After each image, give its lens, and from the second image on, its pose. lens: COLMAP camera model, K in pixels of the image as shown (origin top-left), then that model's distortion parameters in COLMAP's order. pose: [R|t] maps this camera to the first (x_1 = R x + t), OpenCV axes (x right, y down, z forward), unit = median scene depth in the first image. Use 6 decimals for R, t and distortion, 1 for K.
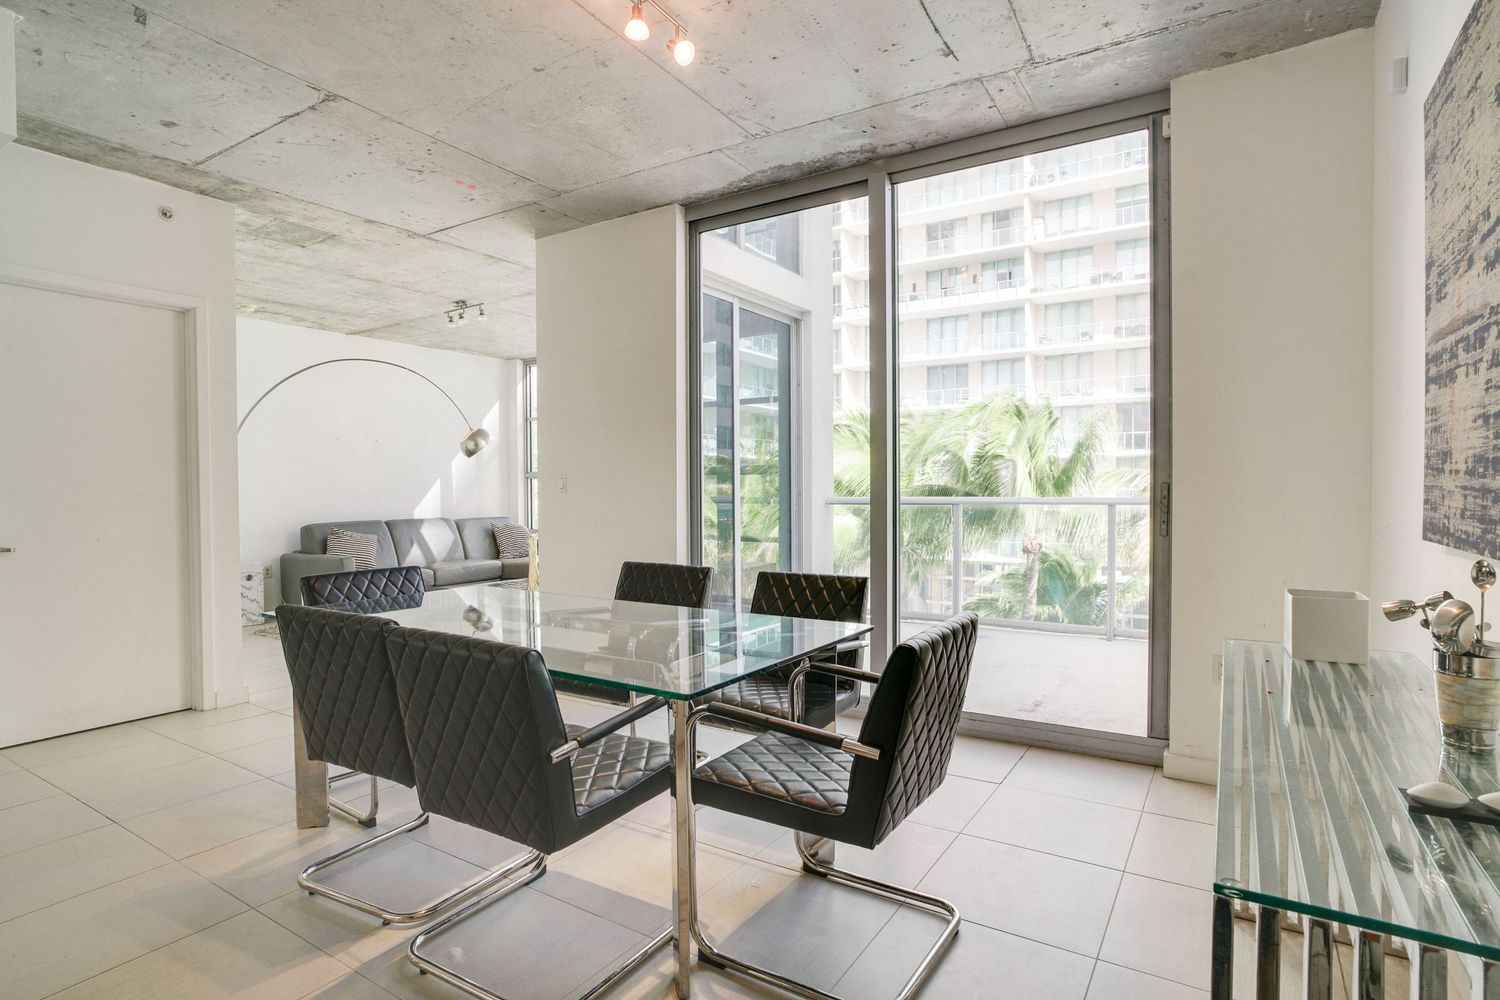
lens RADIAL K [[772.6, 0, 753.7], [0, 772.6, 497.9], [0, 0, 1]] dist [-0.007974, -0.001605]
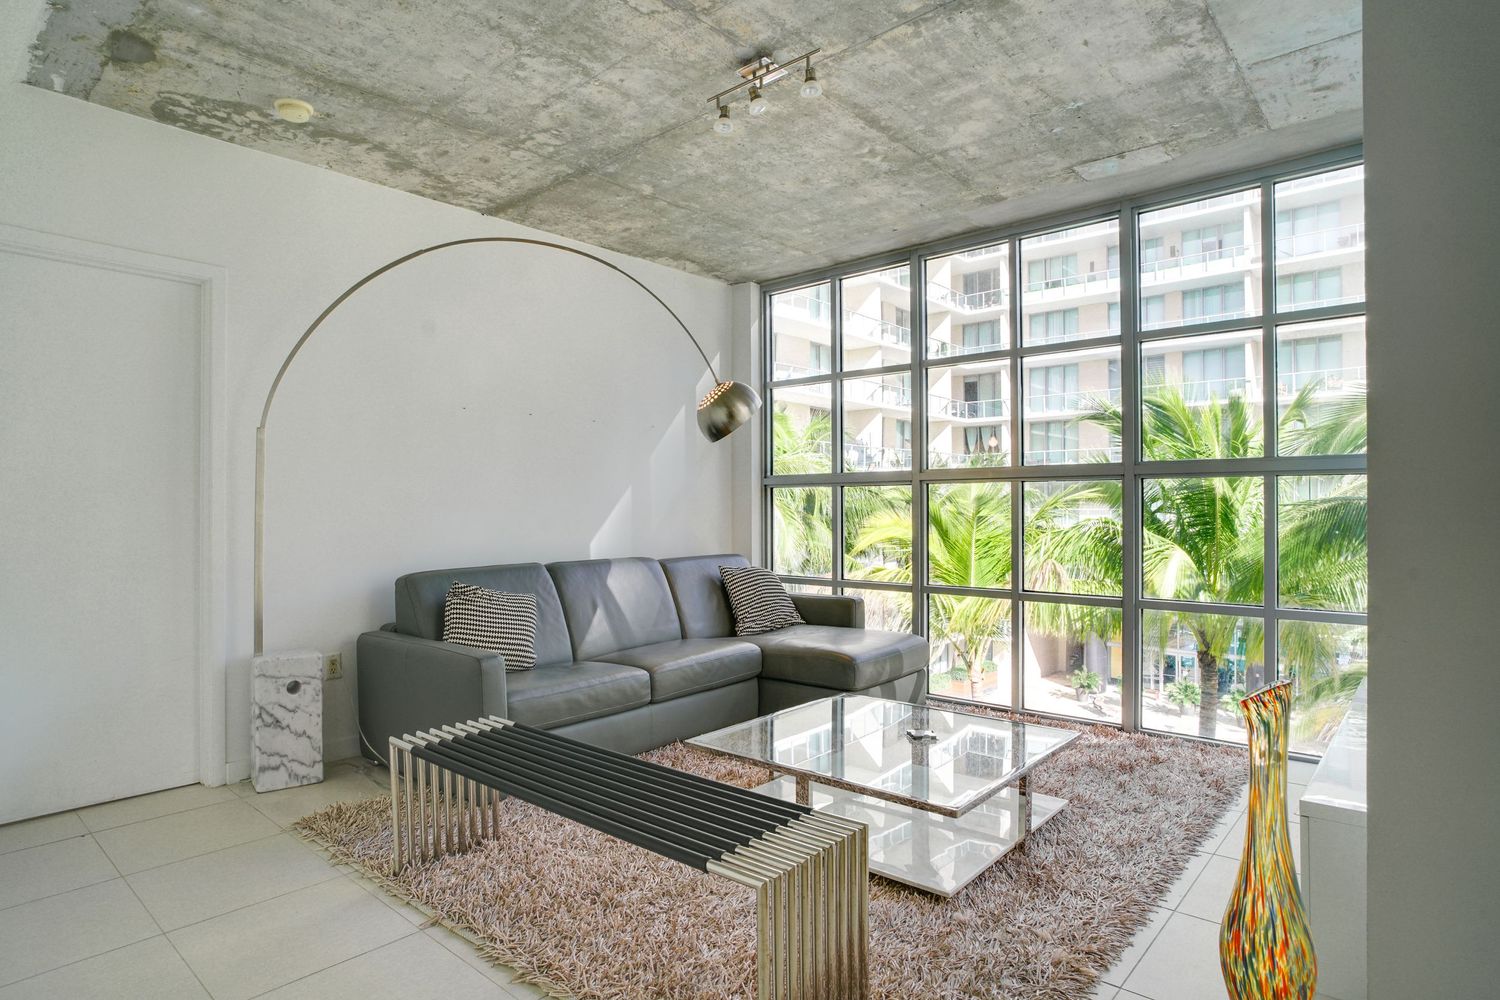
lens RADIAL K [[832.0, 0, 746.1], [0, 832.0, 502.9], [0, 0, 1]] dist [0.008966, 0.001526]
pose [[0.989941, 0.002268, -0.141465, -0.257707], [-0.004562, 0.999863, -0.015892, -0.003918], [0.141410, 0.016378, 0.989816, 0.446090]]
